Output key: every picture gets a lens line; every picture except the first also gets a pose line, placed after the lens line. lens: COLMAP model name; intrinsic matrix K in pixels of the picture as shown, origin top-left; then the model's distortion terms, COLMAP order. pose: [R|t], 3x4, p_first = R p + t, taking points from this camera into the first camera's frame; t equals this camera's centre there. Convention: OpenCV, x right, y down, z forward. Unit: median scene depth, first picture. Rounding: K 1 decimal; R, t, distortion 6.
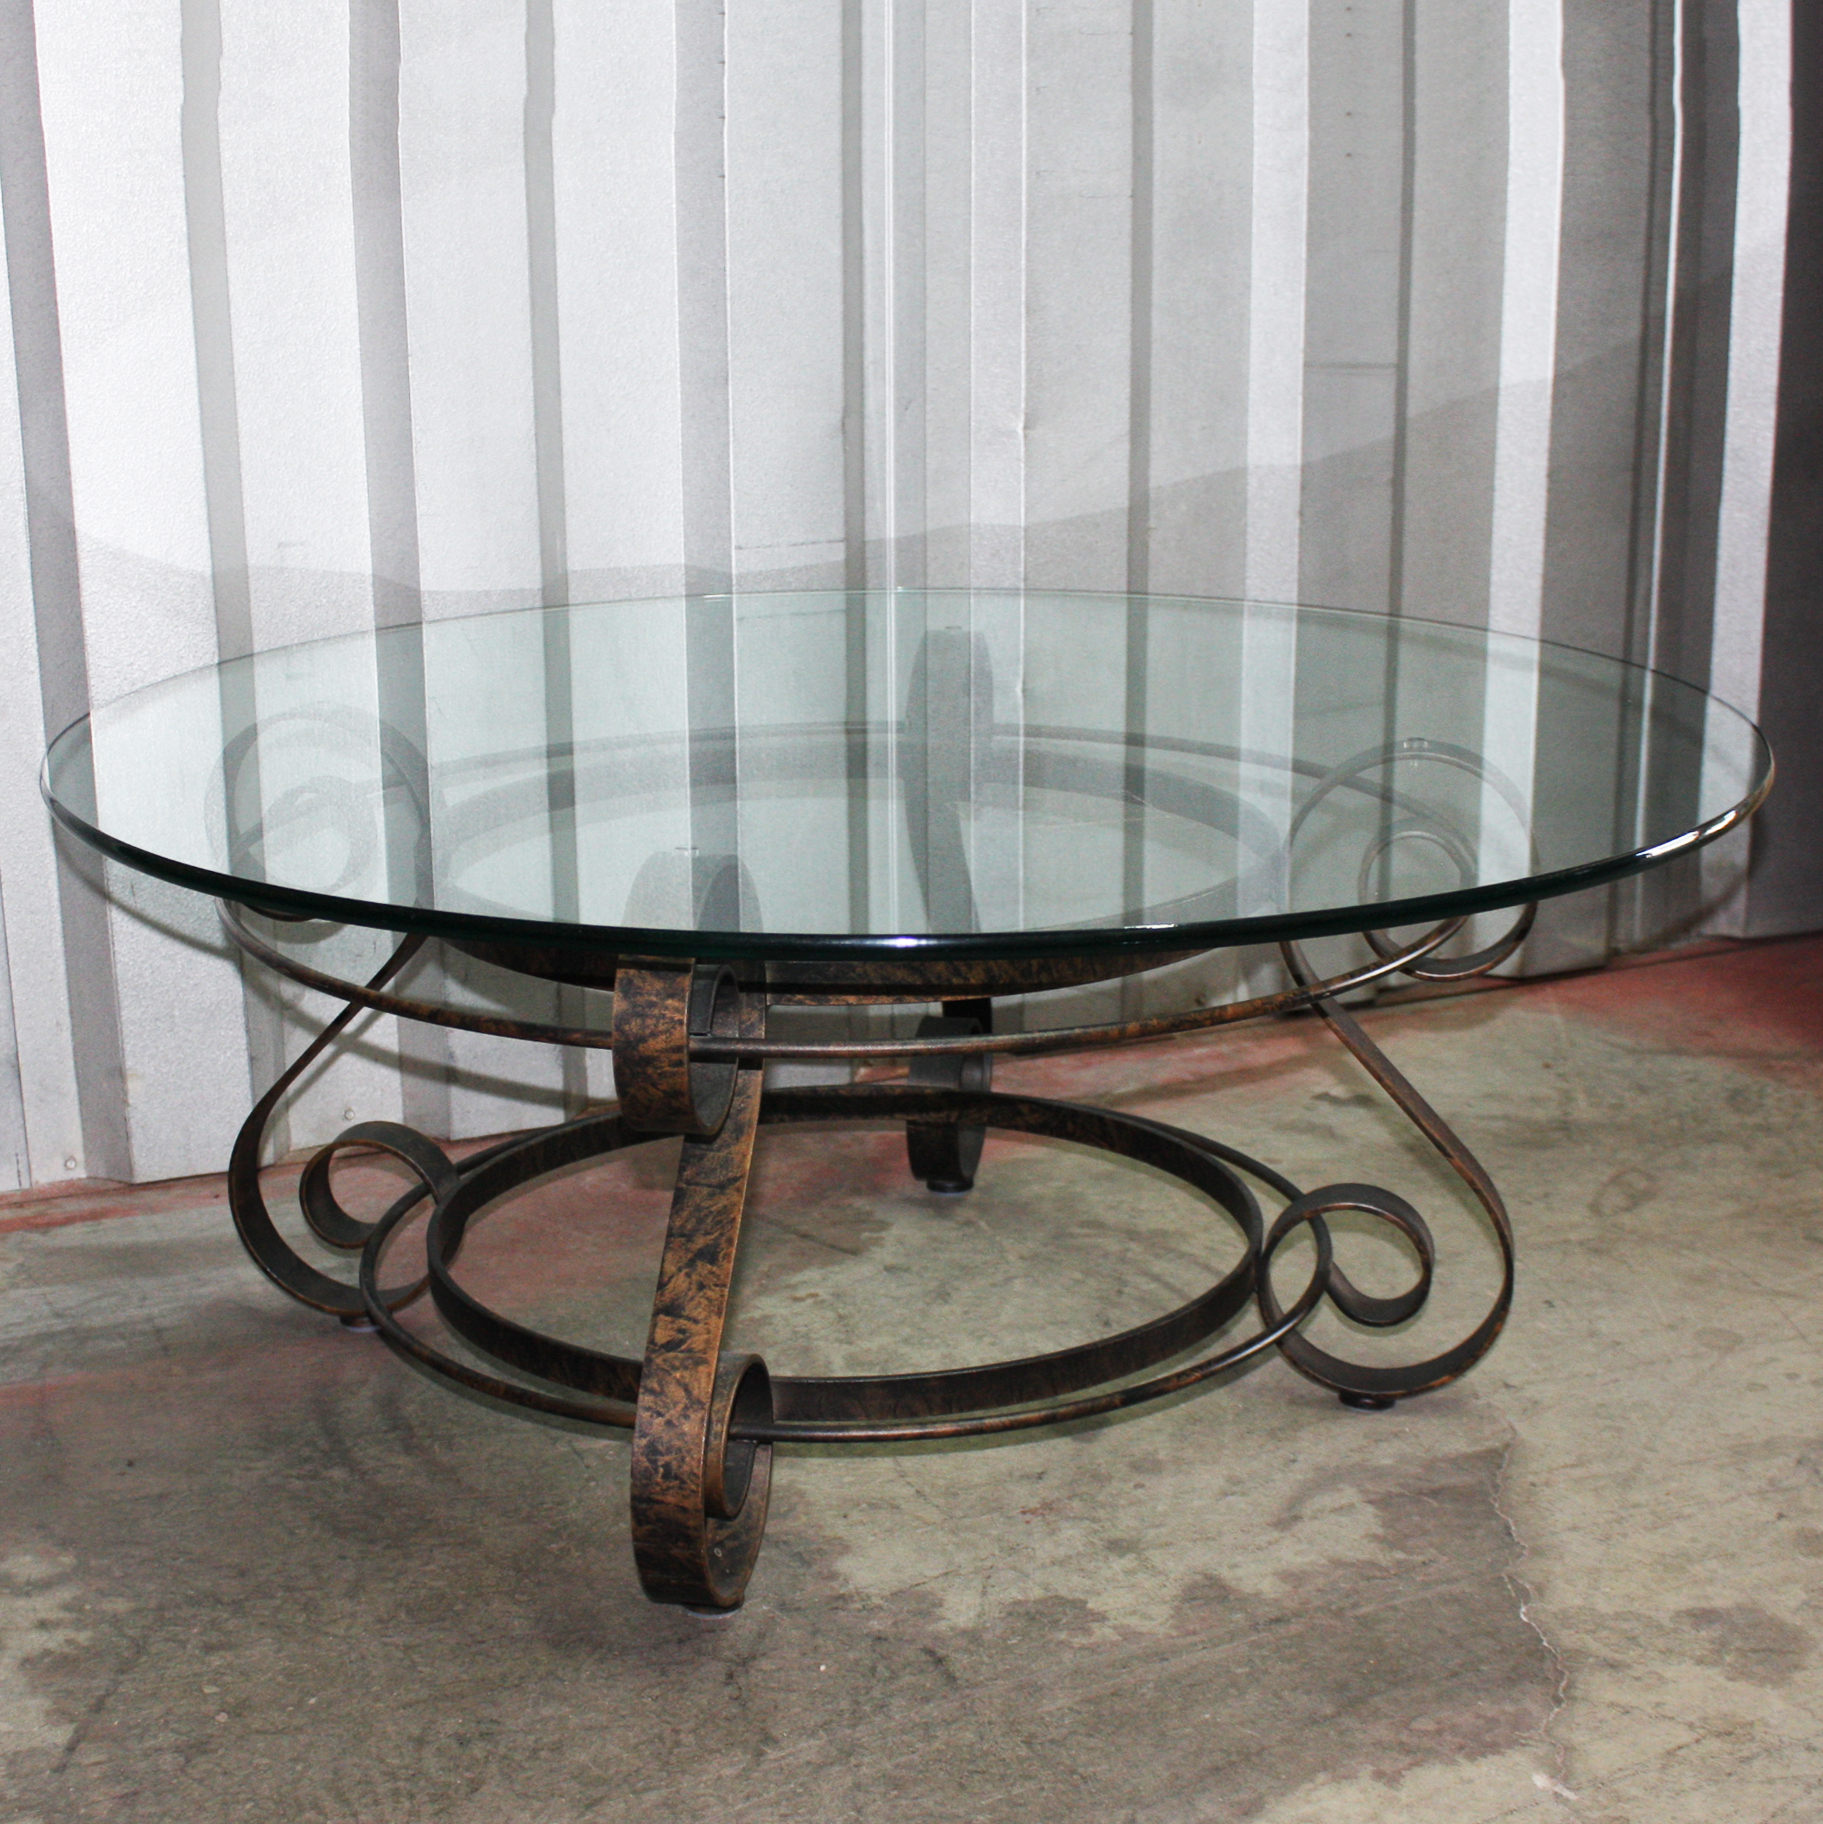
lens RADIAL K [[3029.3, 0, 905.0], [0, 3029.3, 919.5], [0, 0, 1]] dist [-0.090132, 0.000000]
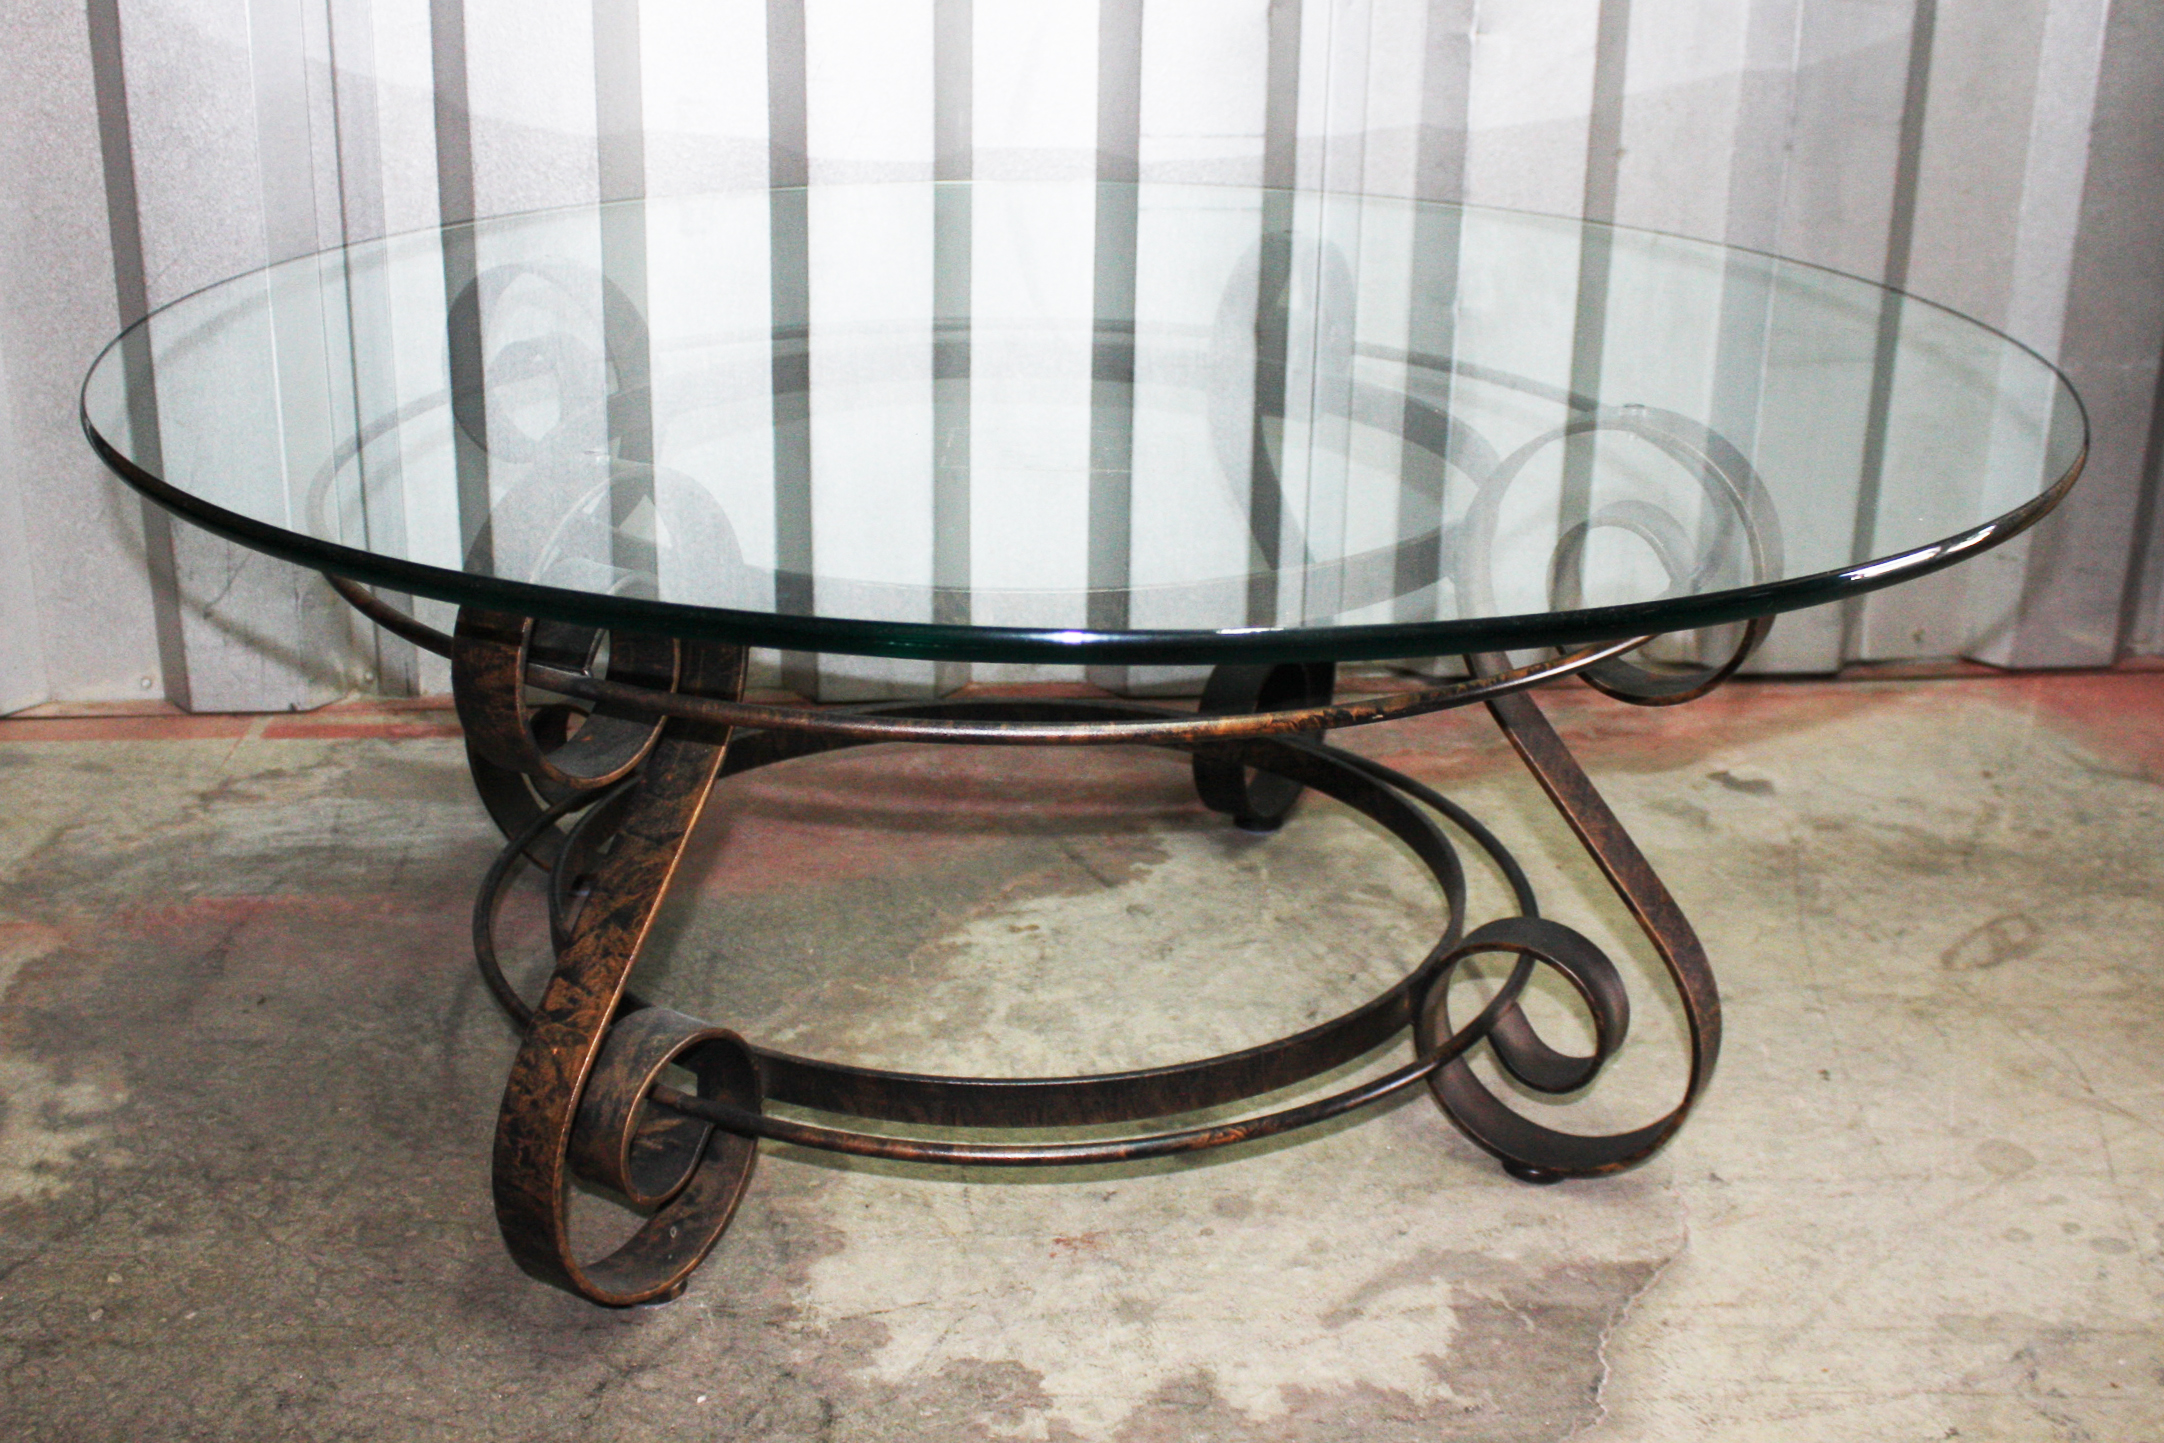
lens RADIAL K [[2392.9, 0, 1055.5], [0, 2392.9, 602.2], [0, 0, 1]] dist [-0.112441, 0.000000]
pose [[0.945584, 0.120020, -0.302432, 0.210399], [-0.102060, 0.991980, 0.074567, -0.036628], [0.308956, -0.039643, 0.950250, 0.328046]]
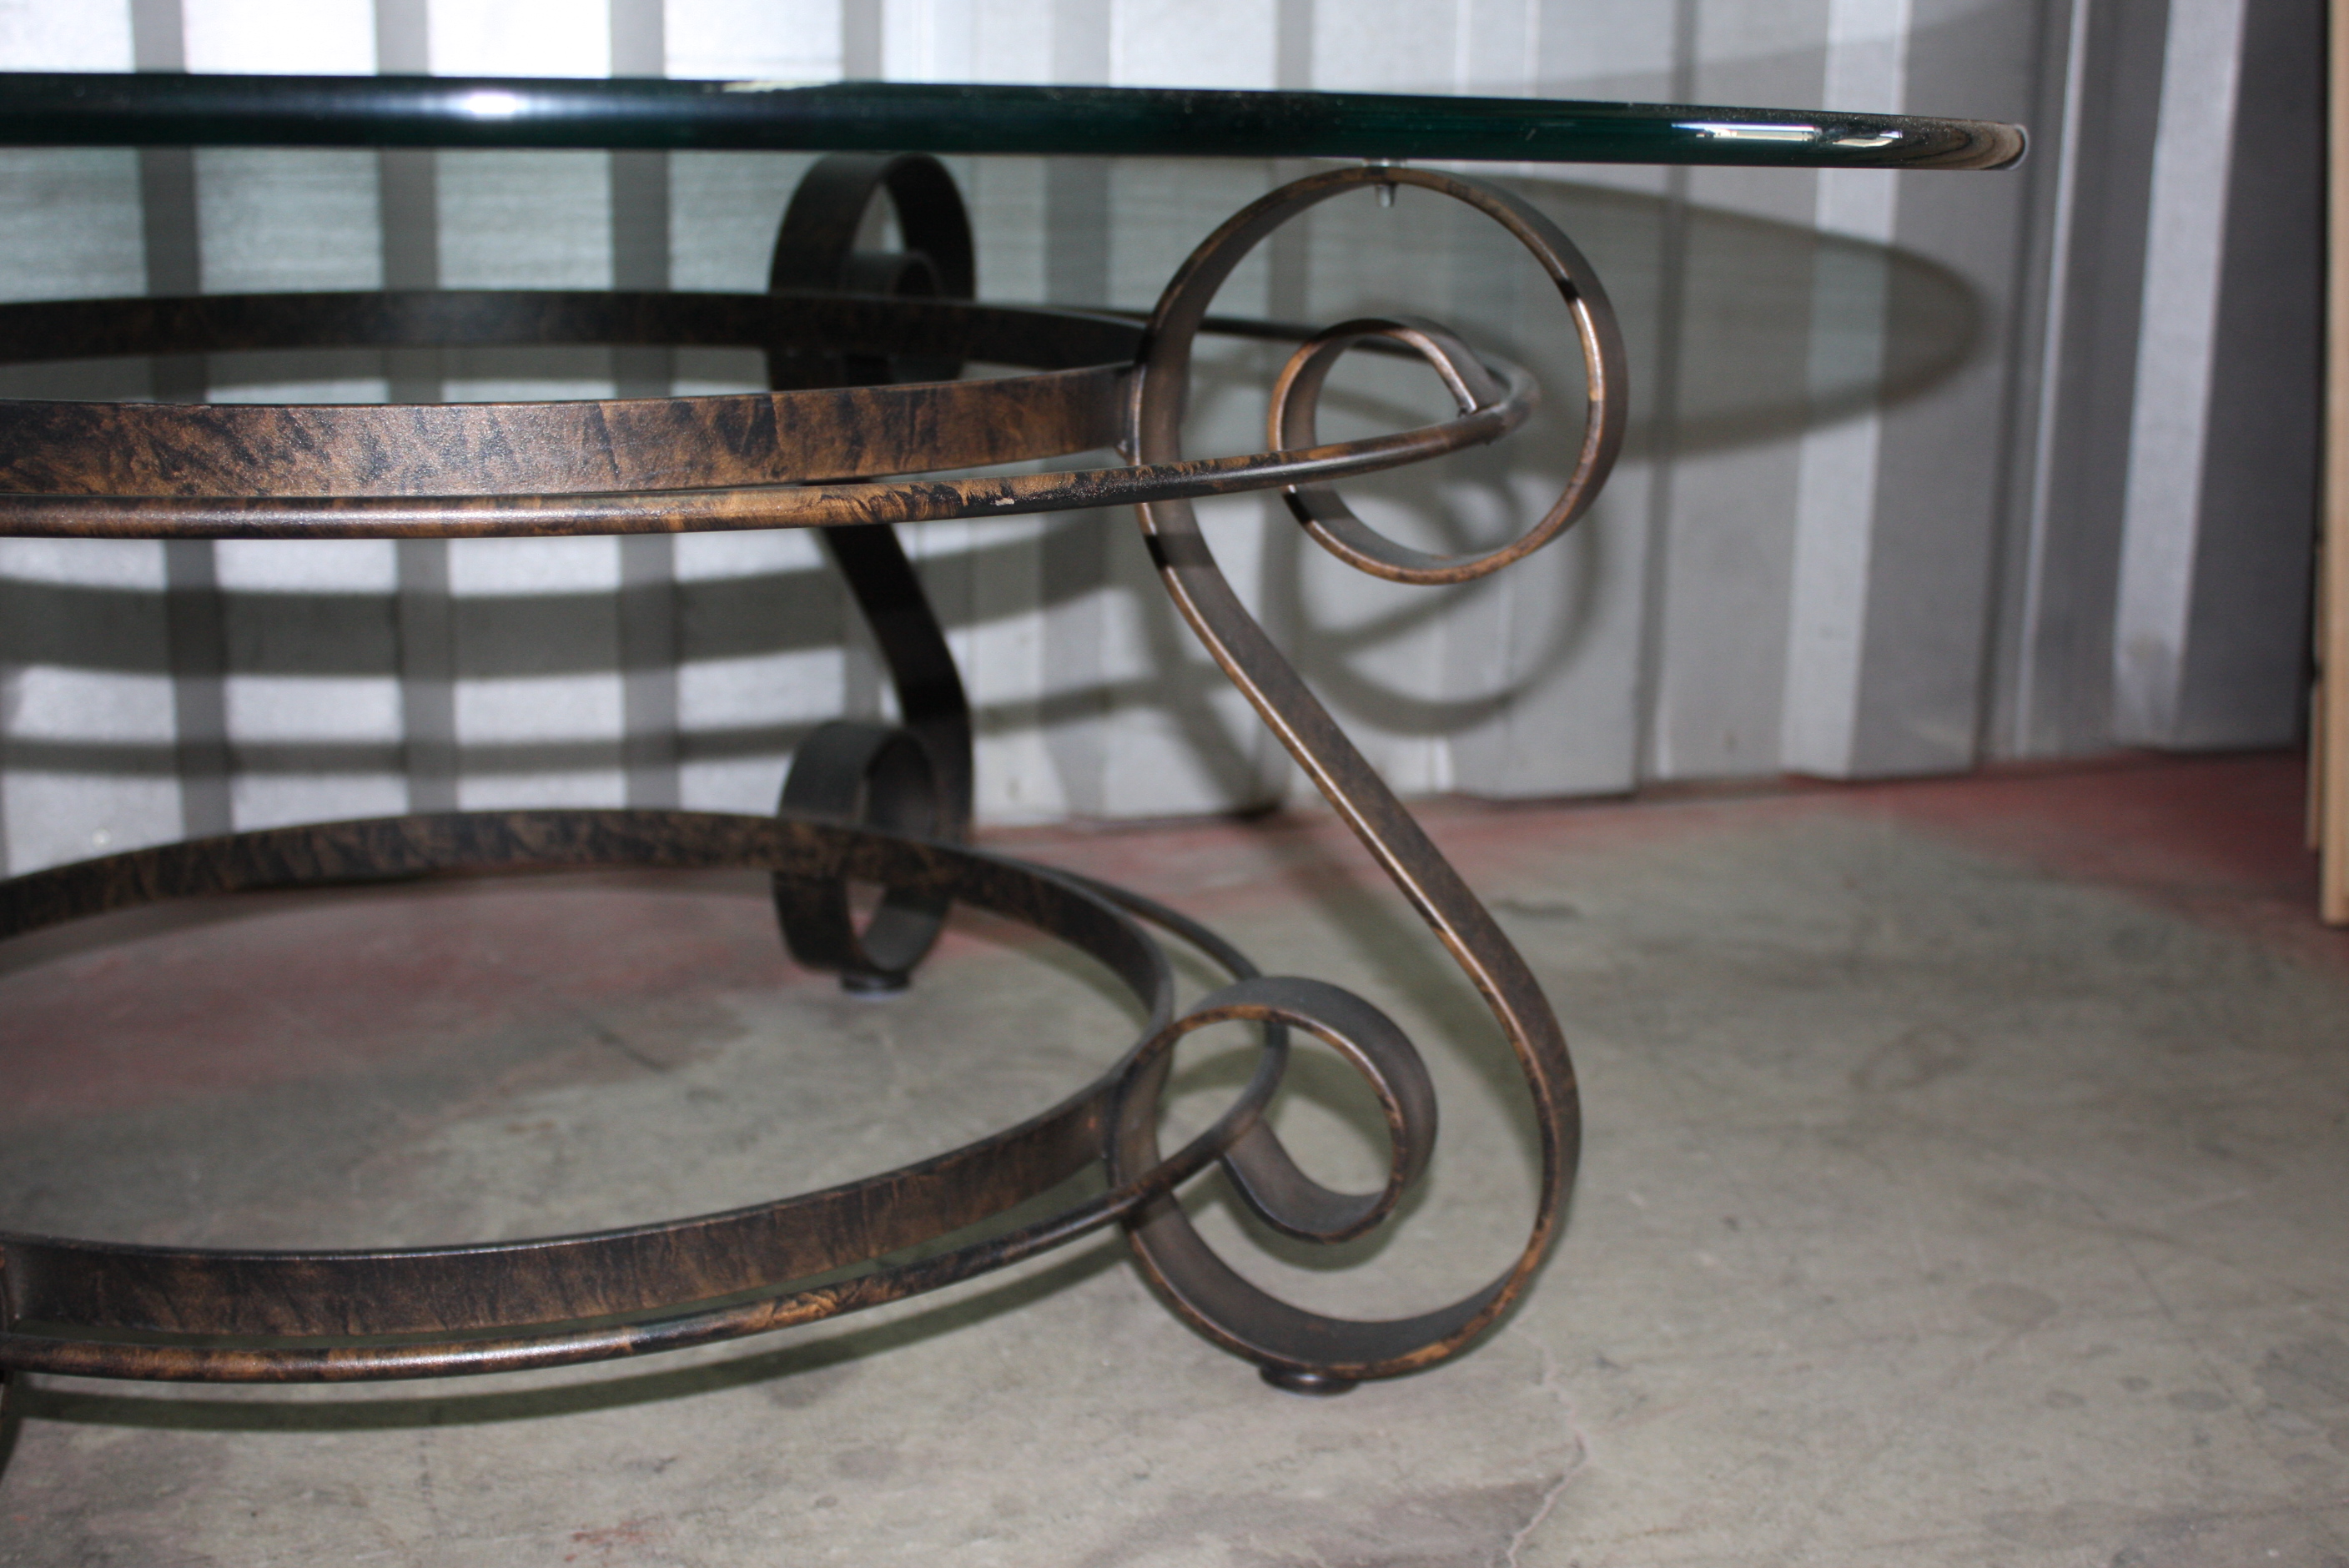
lens RADIAL K [[2712.5, 0, 1194.8], [0, 2712.5, 784.6], [0, 0, 1]] dist [-0.083538, 0.000000]
pose [[0.992531, 0.052197, -0.110259, 0.178392], [-0.055070, 0.998214, -0.023174, 0.065745], [0.108852, 0.029073, 0.993633, 0.507086]]
